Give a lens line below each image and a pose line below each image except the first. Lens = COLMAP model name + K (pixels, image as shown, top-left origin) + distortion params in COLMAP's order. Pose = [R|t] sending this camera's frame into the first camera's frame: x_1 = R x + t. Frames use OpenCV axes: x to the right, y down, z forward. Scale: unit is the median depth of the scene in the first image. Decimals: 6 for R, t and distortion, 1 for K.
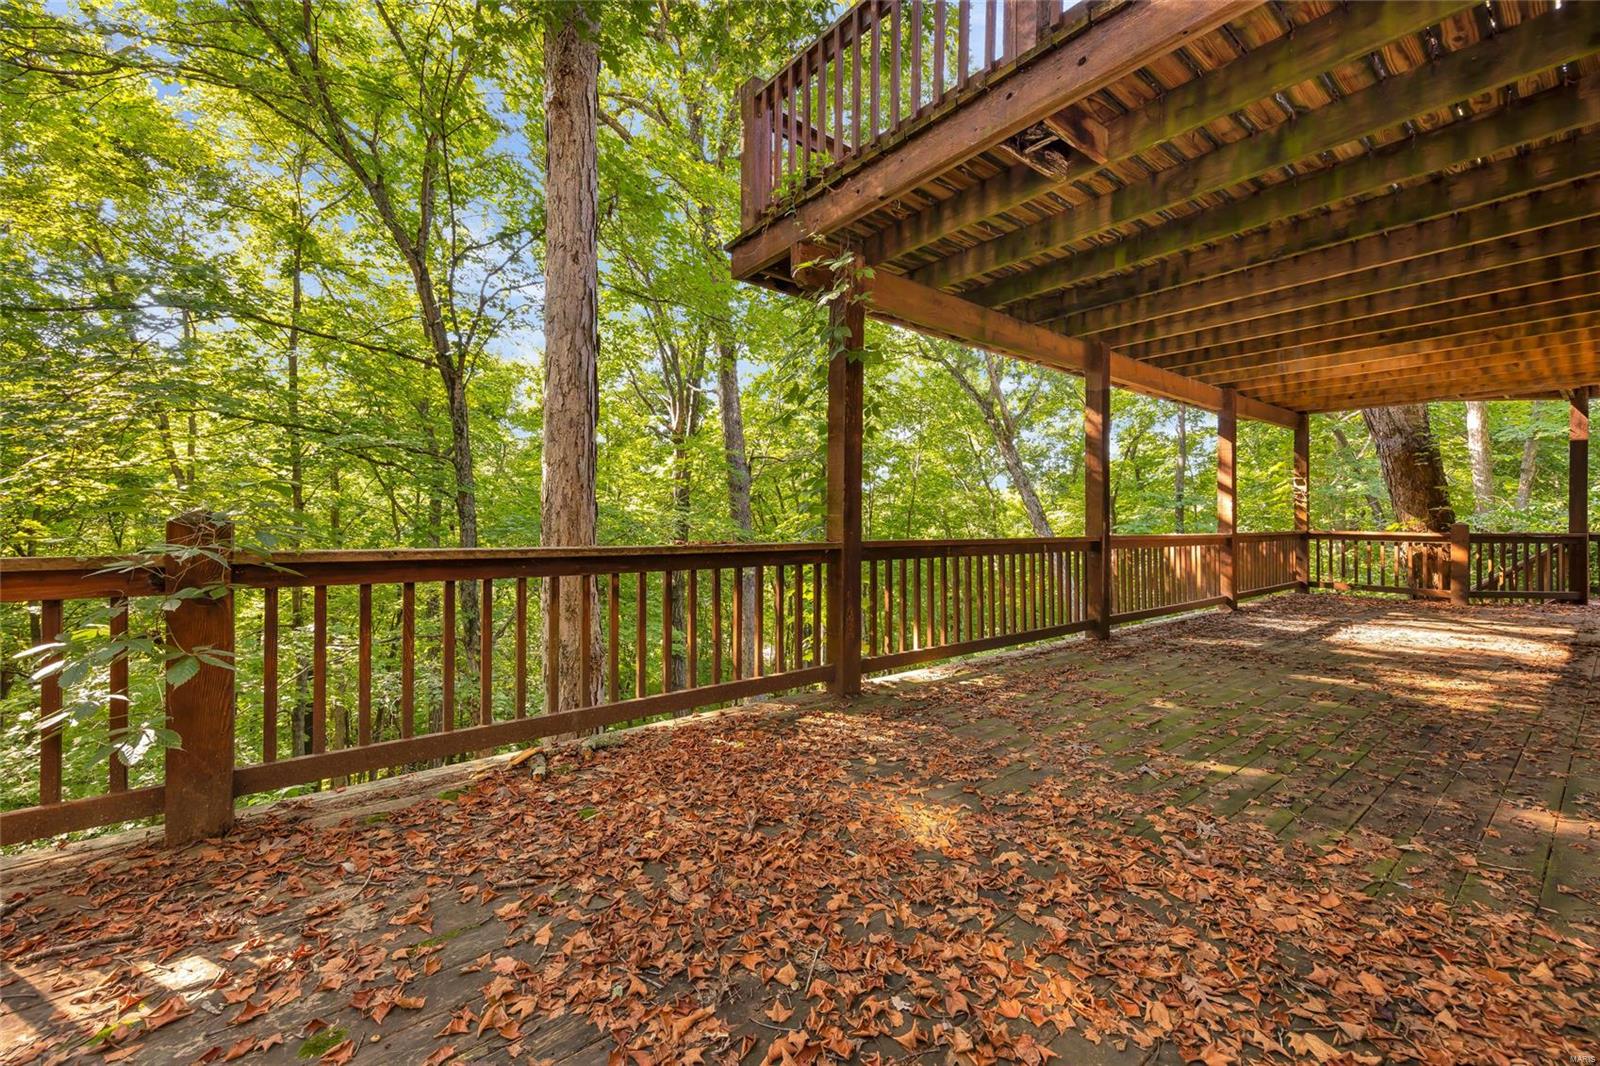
lens RADIAL K [[636.0, 0, 789.6], [0, 636.0, 510.4], [0, 0, 1]] dist [0.008644, -0.000001]
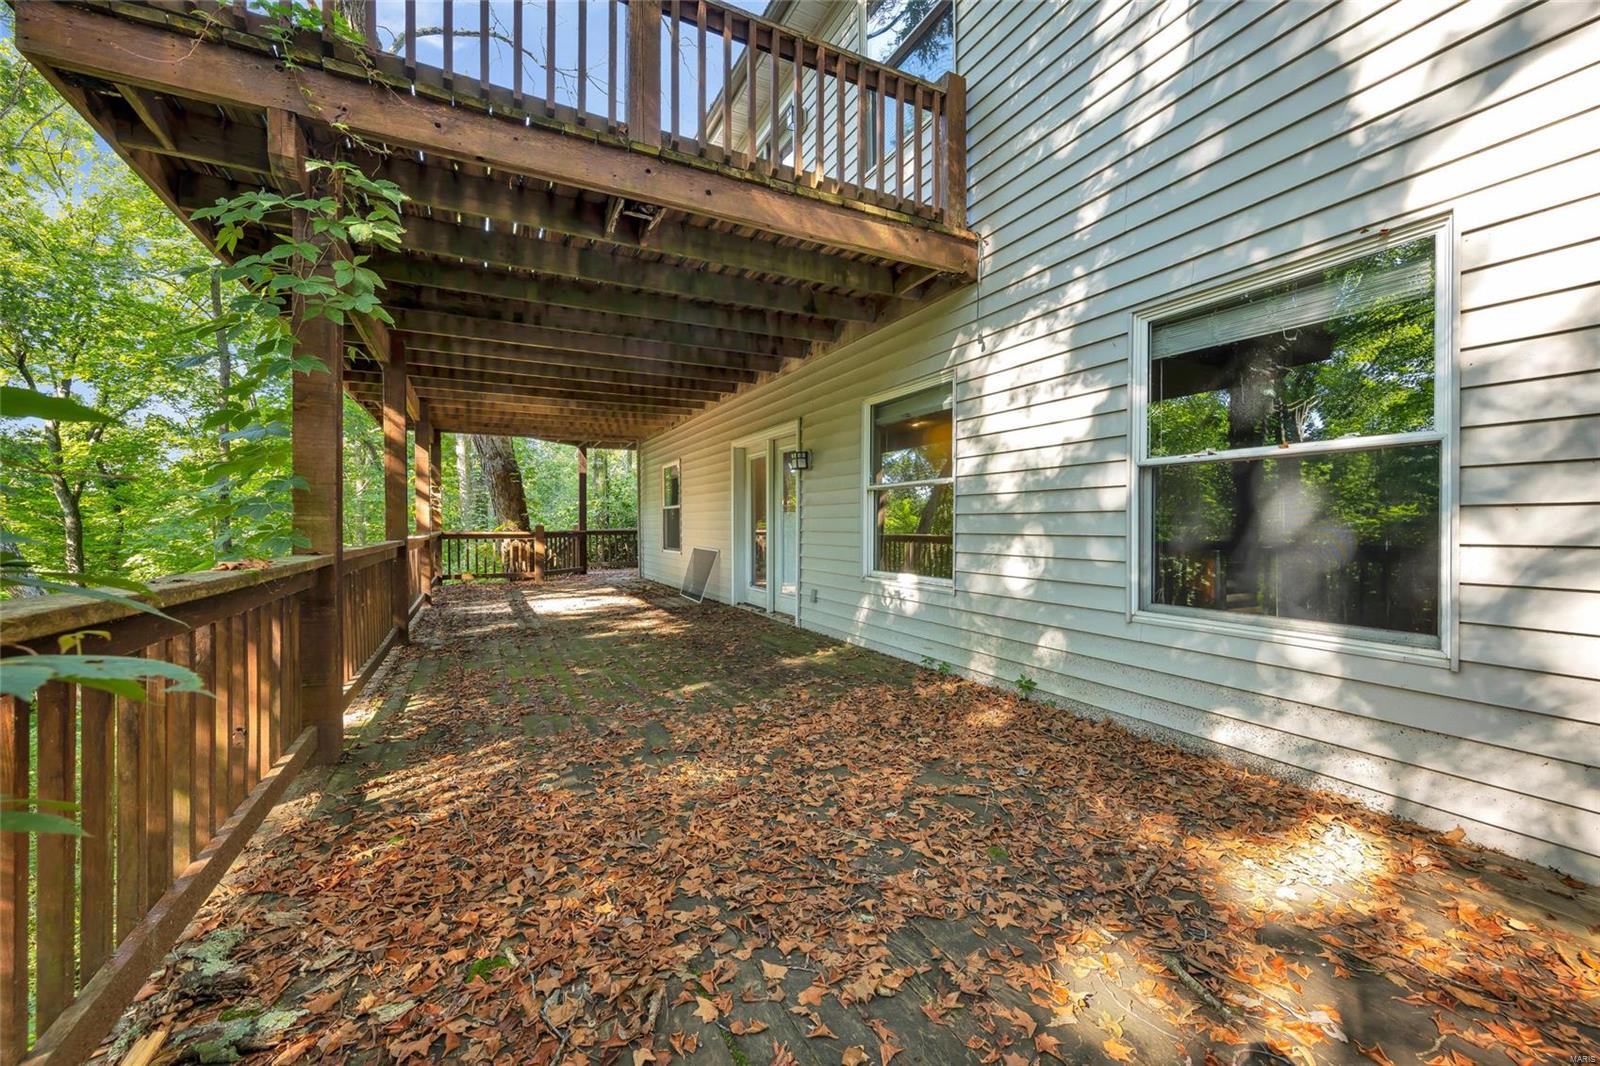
lens RADIAL K [[636.0, 0, 800.4], [0, 636.0, 525.4], [0, 0, 1]] dist [0.008644, -0.000001]
pose [[0.198452, -0.007440, 0.980082, -0.637041], [-0.011460, 0.999885, 0.009910, 0.001263], [-0.980044, -0.013198, 0.198344, 0.387787]]
